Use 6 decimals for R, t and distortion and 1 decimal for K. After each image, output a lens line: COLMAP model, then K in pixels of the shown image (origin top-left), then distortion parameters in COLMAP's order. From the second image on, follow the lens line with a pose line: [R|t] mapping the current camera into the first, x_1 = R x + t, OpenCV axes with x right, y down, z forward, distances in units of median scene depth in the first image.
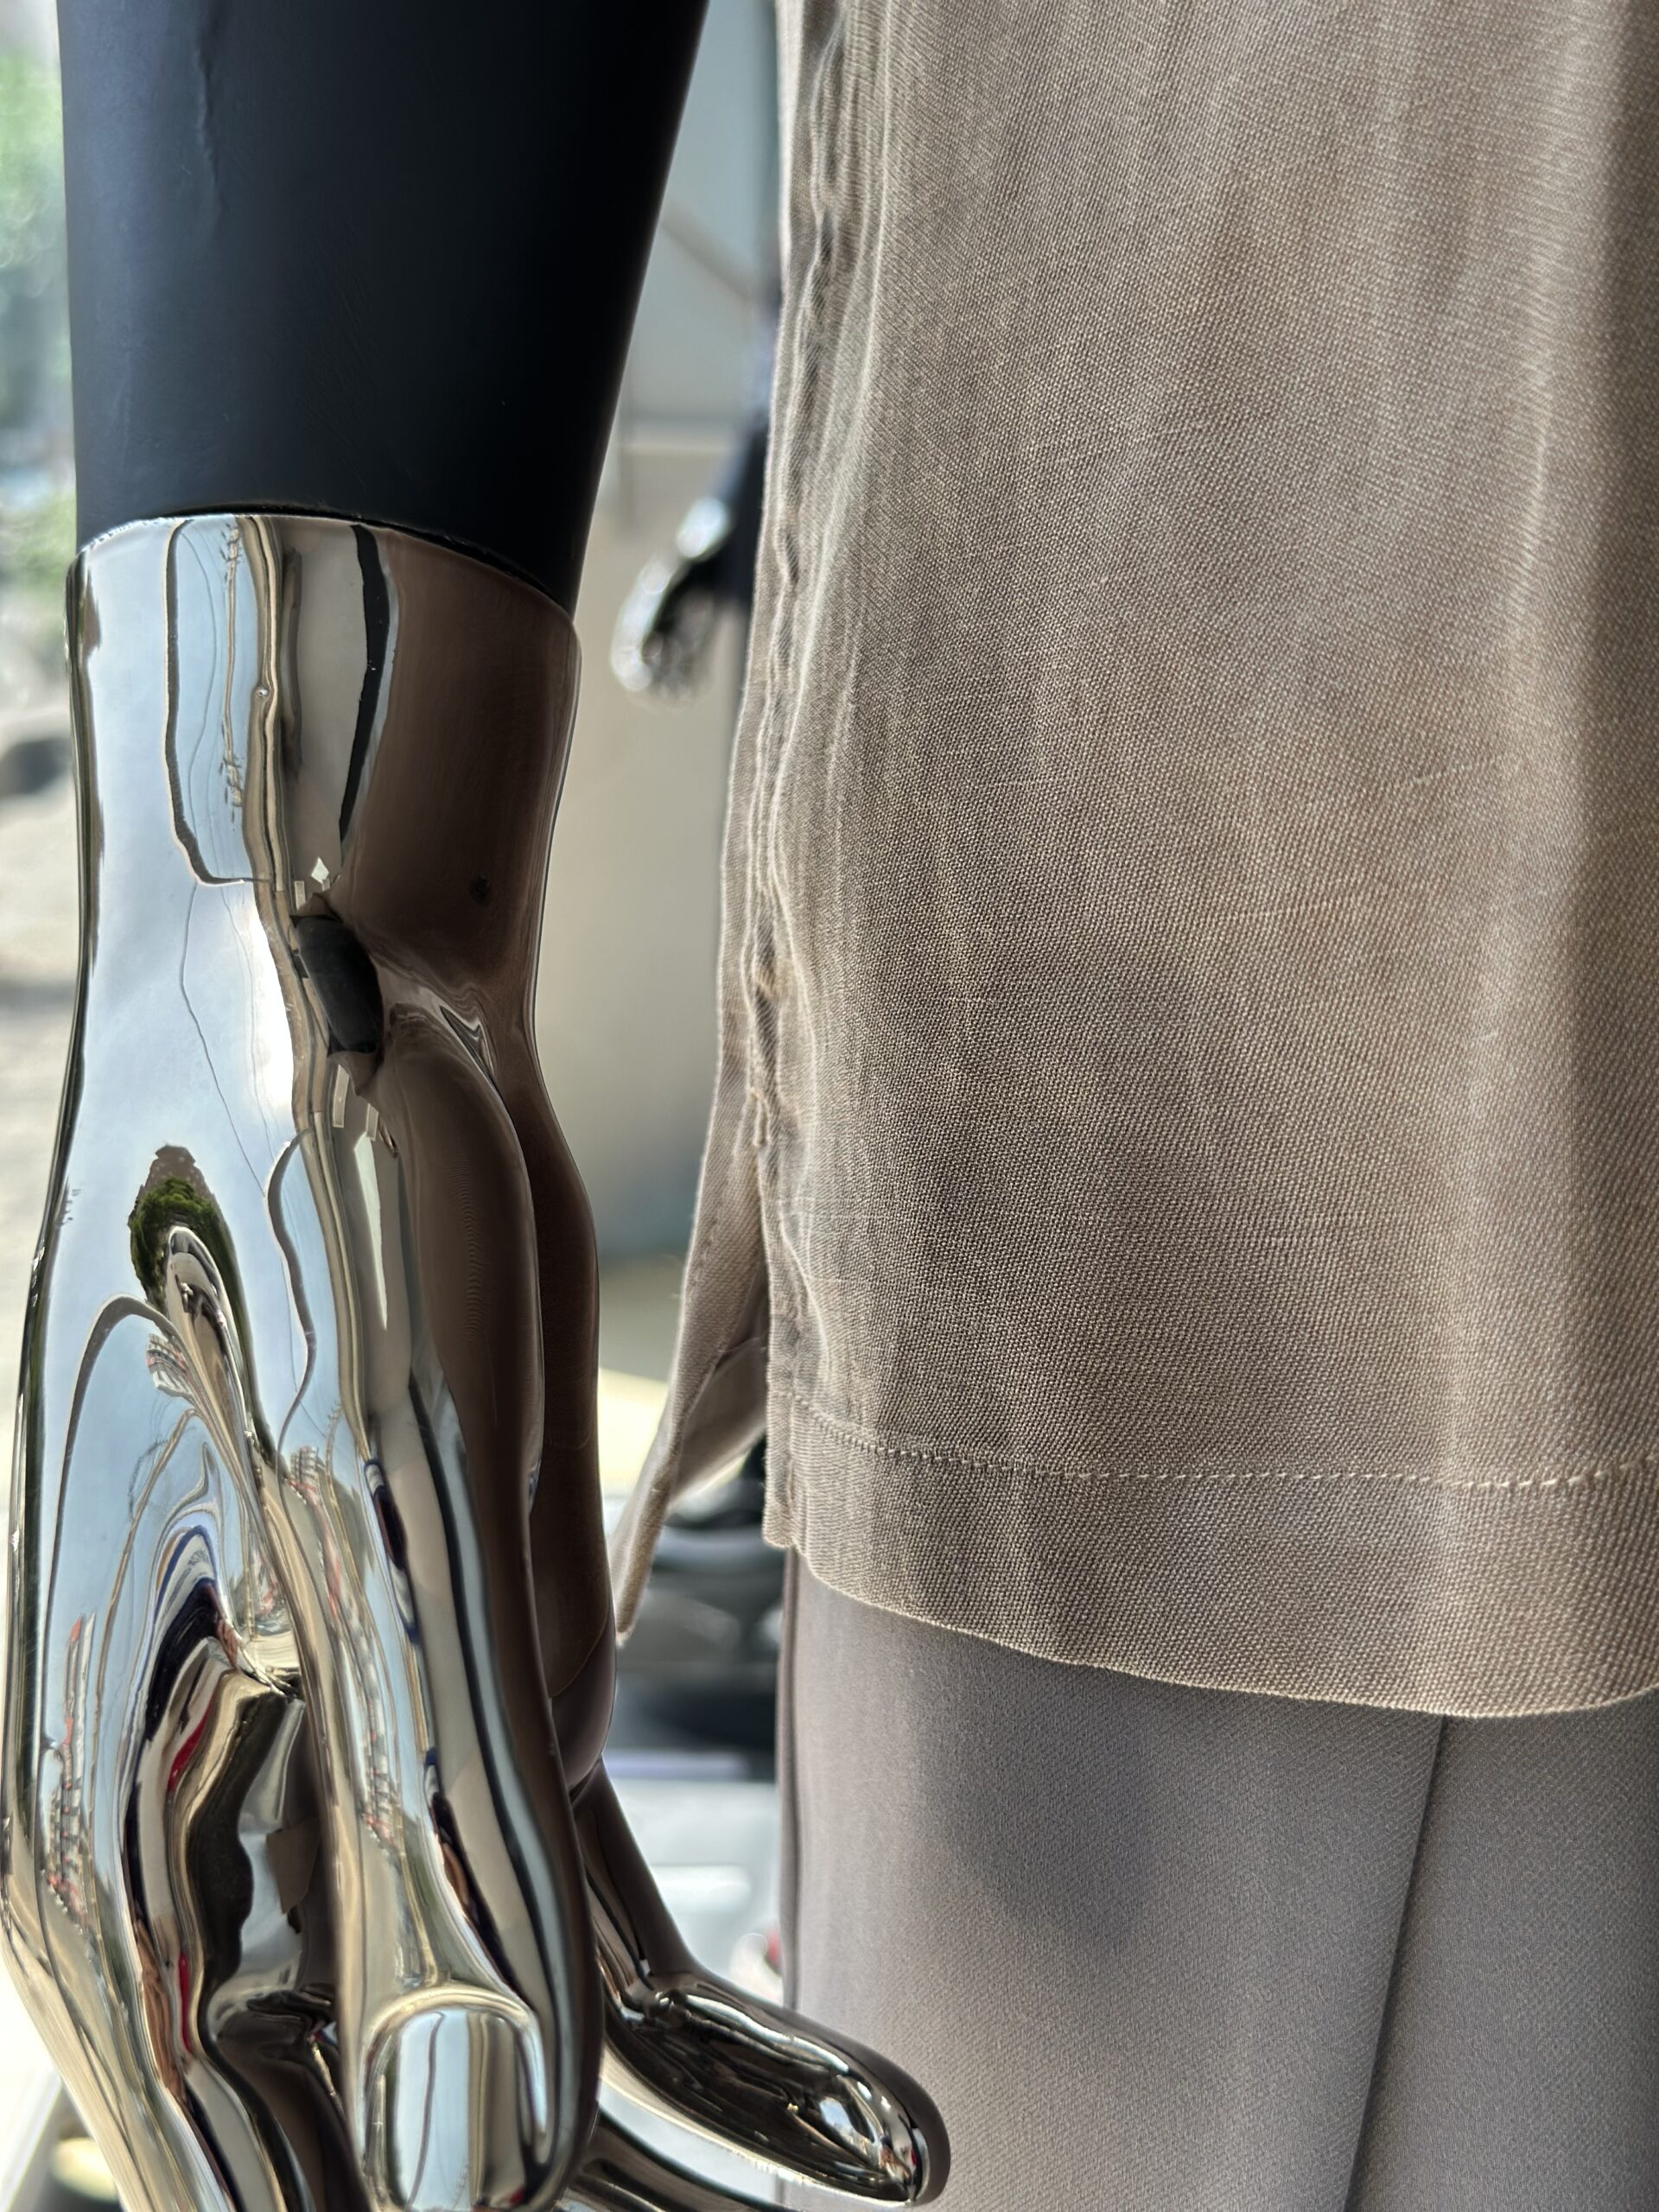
lens RADIAL K [[3112.7, 0, 829.5], [0, 3112.7, 1106.0], [0, 0, 1]] dist [0.183628, -0.370545]
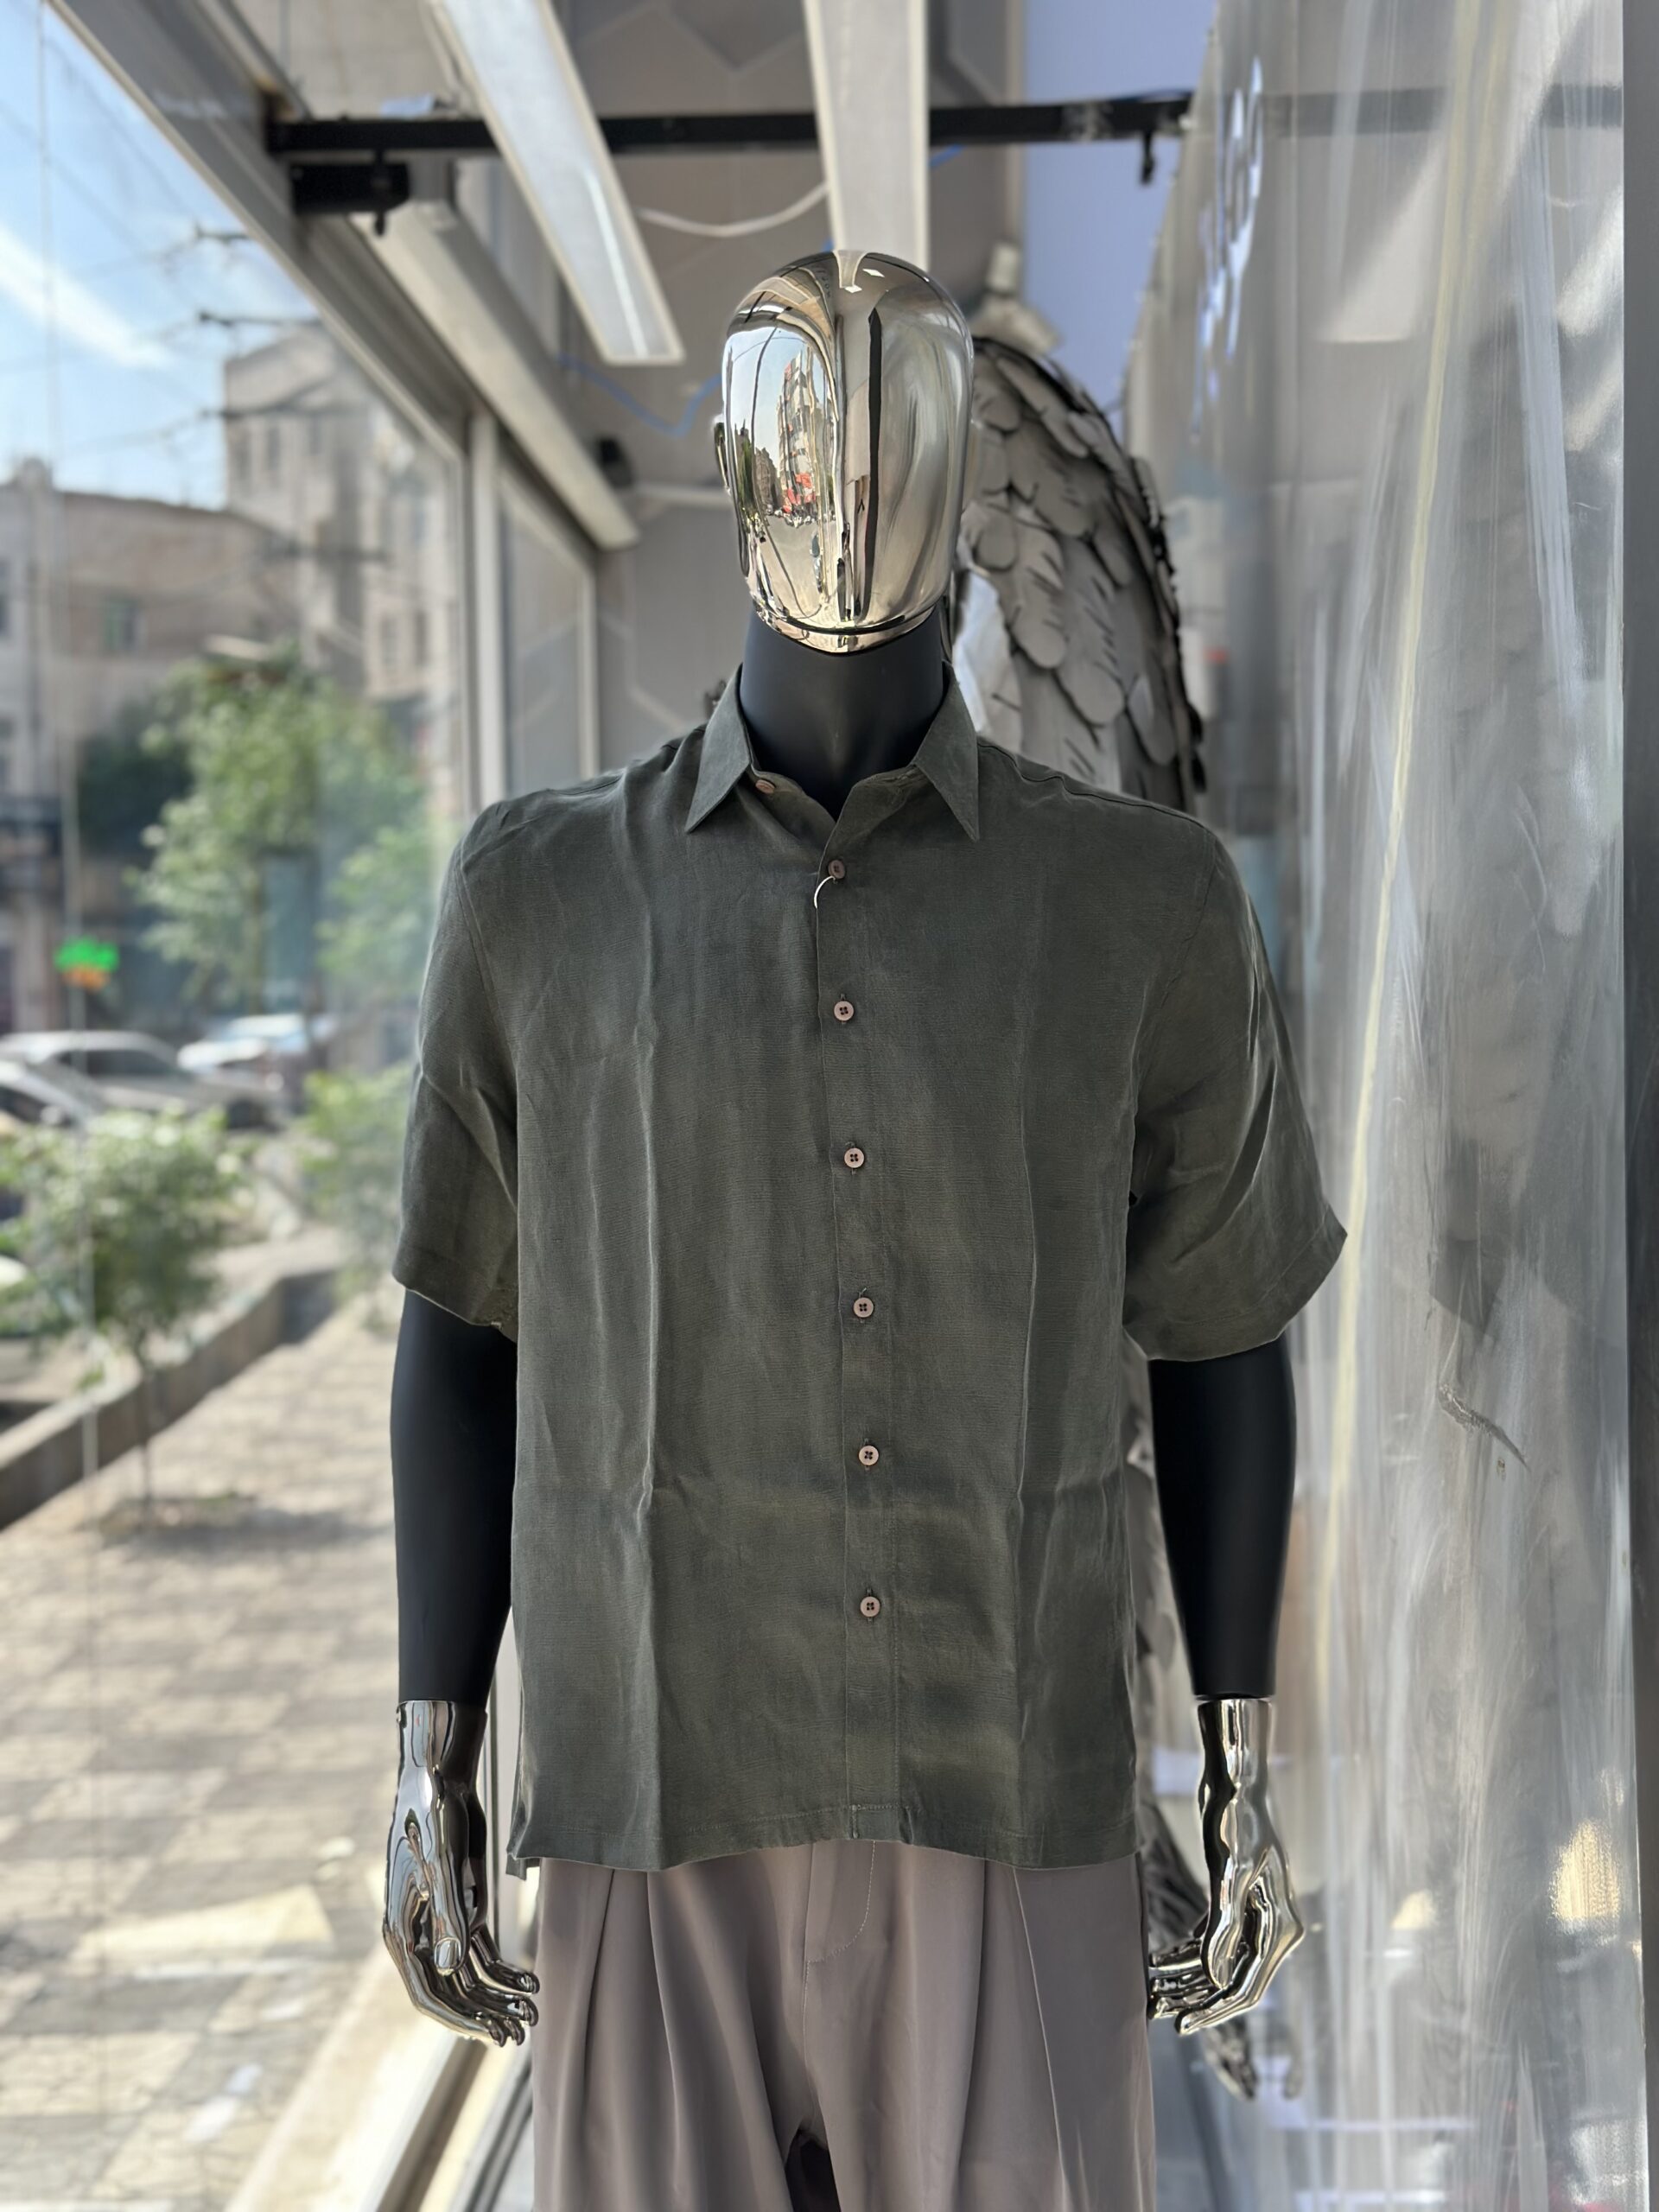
lens RADIAL K [[3106.1, 0, 829.5], [0, 3106.1, 1106.0], [0, 0, 1]] dist [0.153432, -0.126593]
pose [[0.996352, -0.018728, -0.083255, 1.200333], [0.005898, 0.988400, -0.151759, -0.435022], [0.085132, 0.150714, 0.984905, -5.446813]]
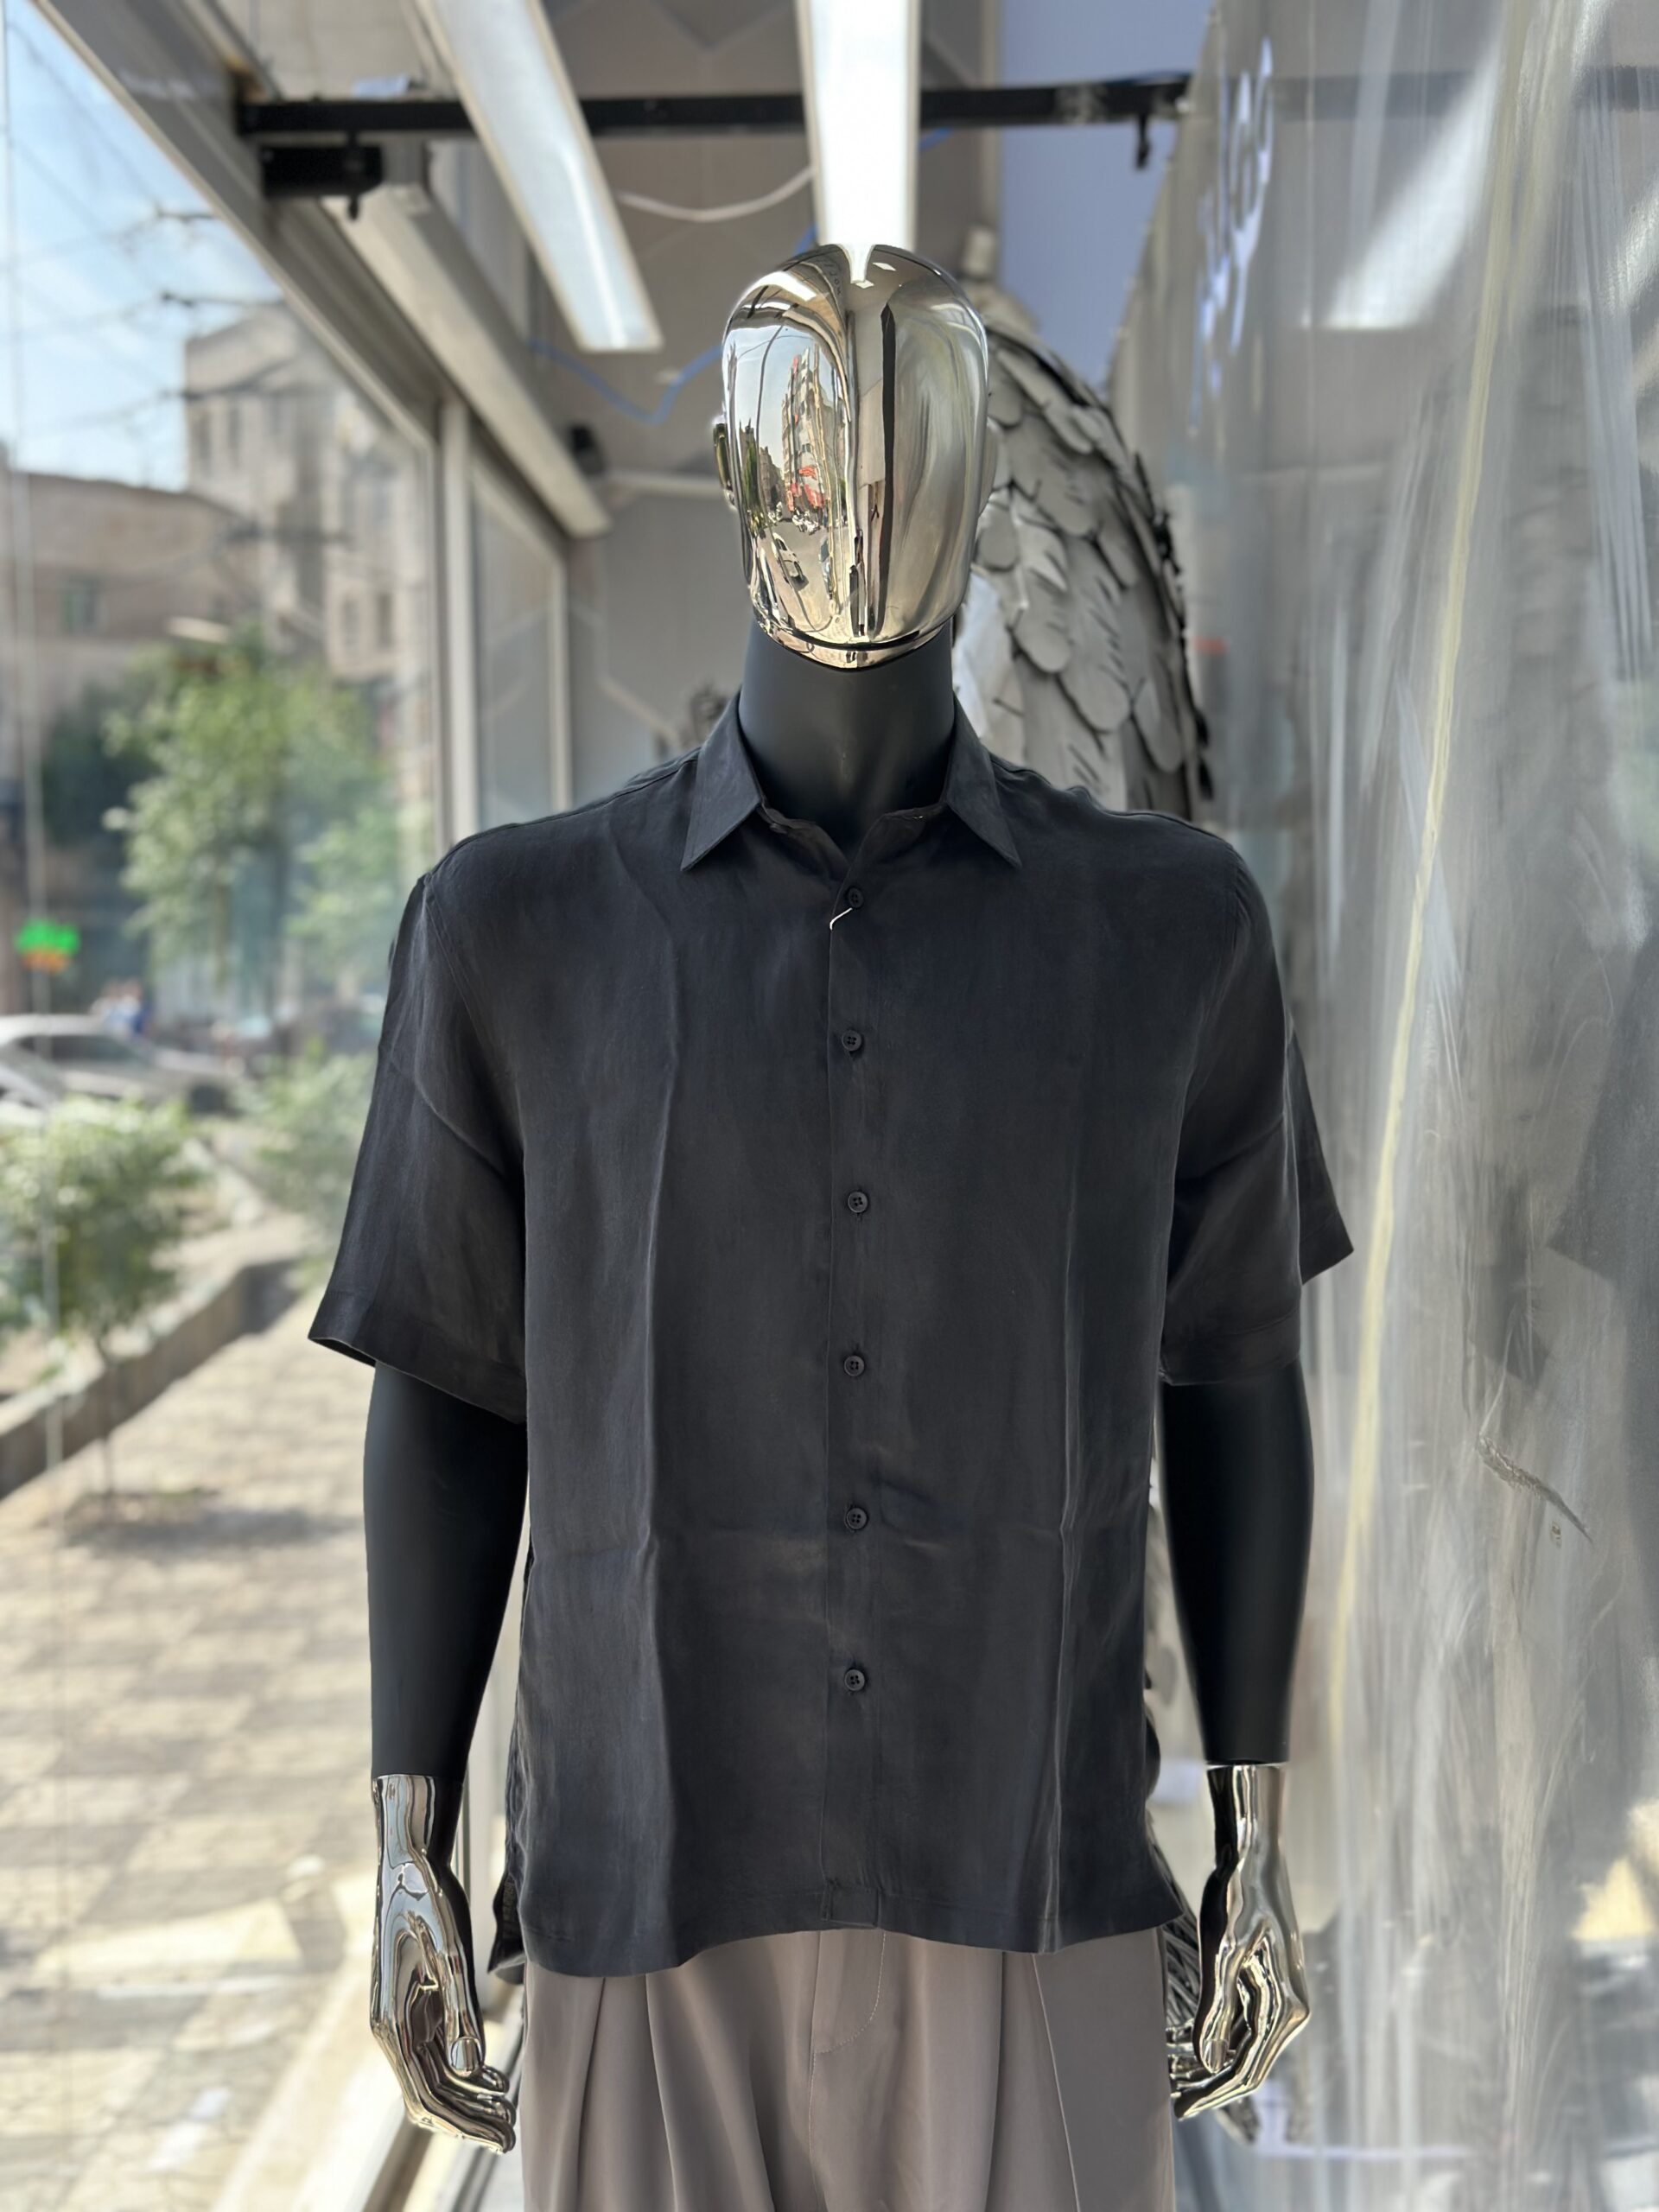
lens RADIAL K [[3100.6, 0, 817.4], [0, 3100.6, 1102.7], [0, 0, 1]] dist [0.182511, -0.339228]
pose [[0.997044, -0.017157, -0.074889, 1.072833], [0.005961, 0.989083, -0.147237, -0.601317], [0.076598, 0.146355, 0.986262, -5.118571]]
